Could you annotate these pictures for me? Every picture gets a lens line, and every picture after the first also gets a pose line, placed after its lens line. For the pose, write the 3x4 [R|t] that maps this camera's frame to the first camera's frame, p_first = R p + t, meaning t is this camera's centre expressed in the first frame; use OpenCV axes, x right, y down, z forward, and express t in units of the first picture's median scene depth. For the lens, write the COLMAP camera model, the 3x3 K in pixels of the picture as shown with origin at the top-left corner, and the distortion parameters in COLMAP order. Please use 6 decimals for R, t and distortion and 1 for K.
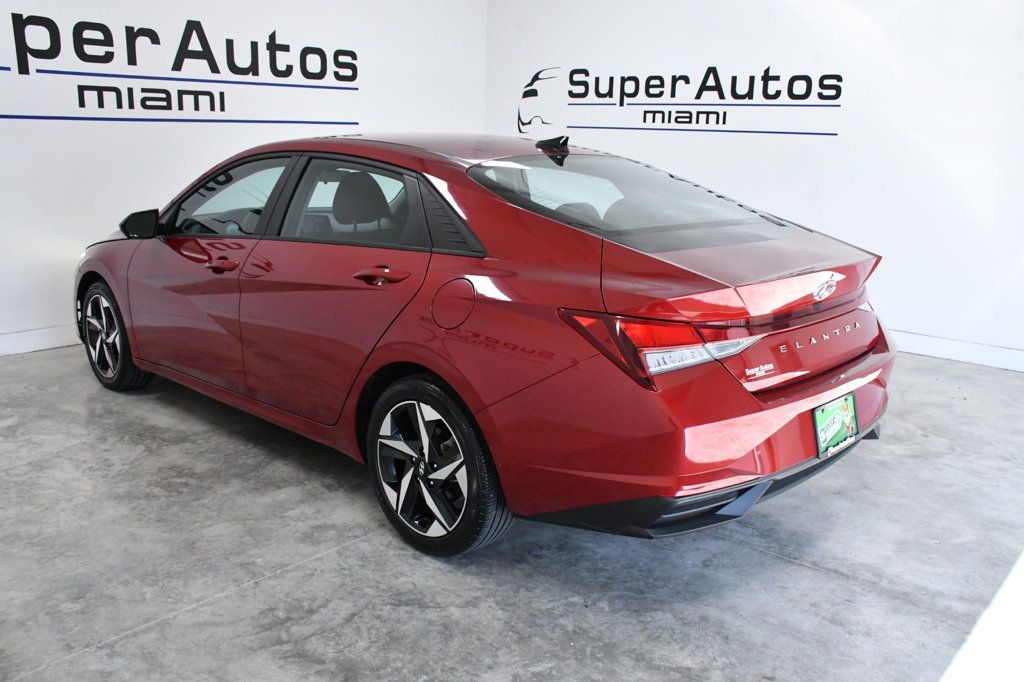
lens RADIAL K [[887.8, 0, 512.0], [0, 887.8, 341.0], [0, 0, 1]] dist [-0.119924, 0.157781]
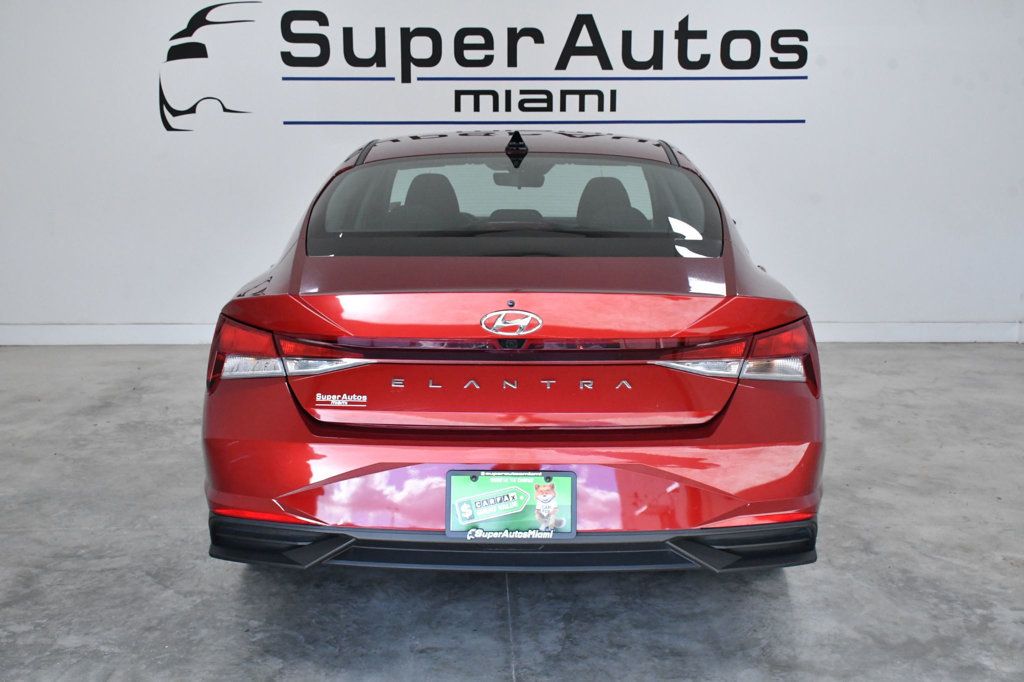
lens RADIAL K [[1127.9, 0, 512.0], [0, 1127.9, 341.0], [0, 0, 1]] dist [0.002017, 0.198636]
pose [[0.674819, 0.110943, -0.729596, 0.899124], [-0.153034, 0.988182, 0.008719, -0.042813], [0.721942, 0.105769, 0.683823, 0.287262]]
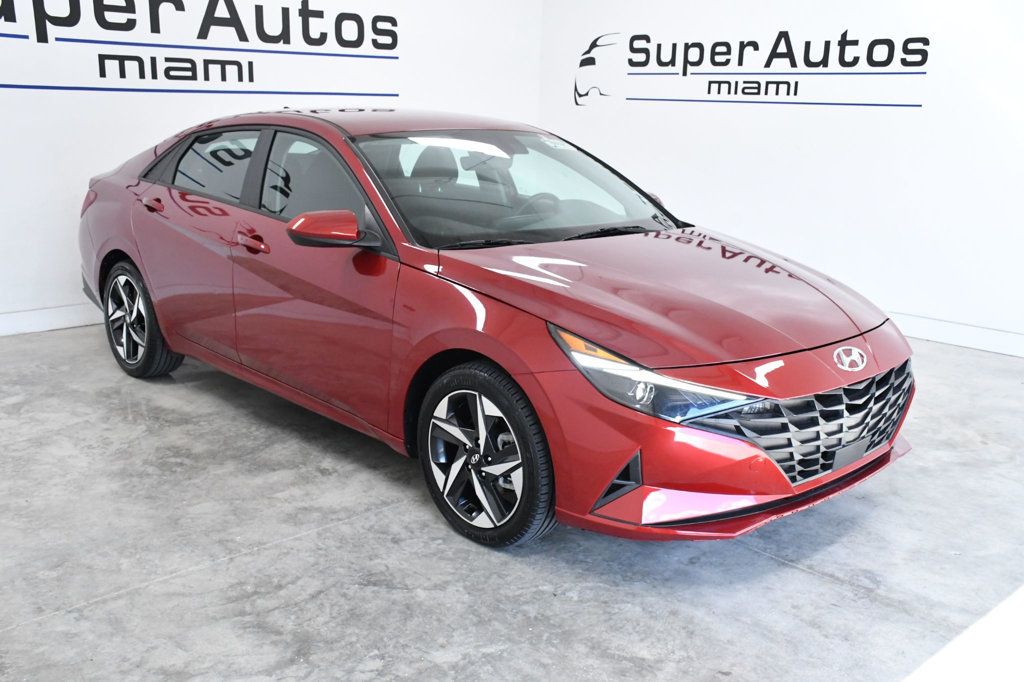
lens RADIAL K [[999.5, 0, 512.0], [0, 999.5, 341.0], [0, 0, 1]] dist [-0.079490, 0.232632]
pose [[0.995295, 0.021906, -0.094386, 0.110060], [-0.021400, 0.999751, 0.006373, 0.009688], [0.094502, -0.004323, 0.995515, -0.090065]]
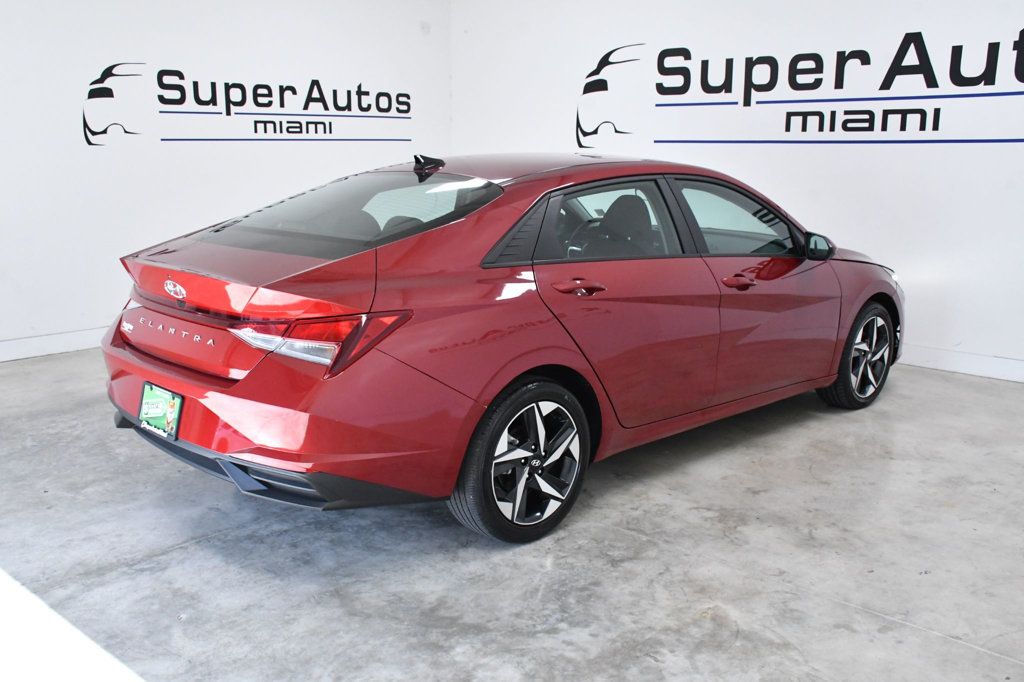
lens RADIAL K [[987.4, 0, 488.7], [0, 987.4, 338.4], [0, 0, 1]] dist [-0.114135, 0.225237]
pose [[-0.055648, 0.167503, -0.984300, 1.298958], [-0.231923, 0.956695, 0.175917, -0.248816], [0.971141, 0.238071, -0.014390, 1.189859]]
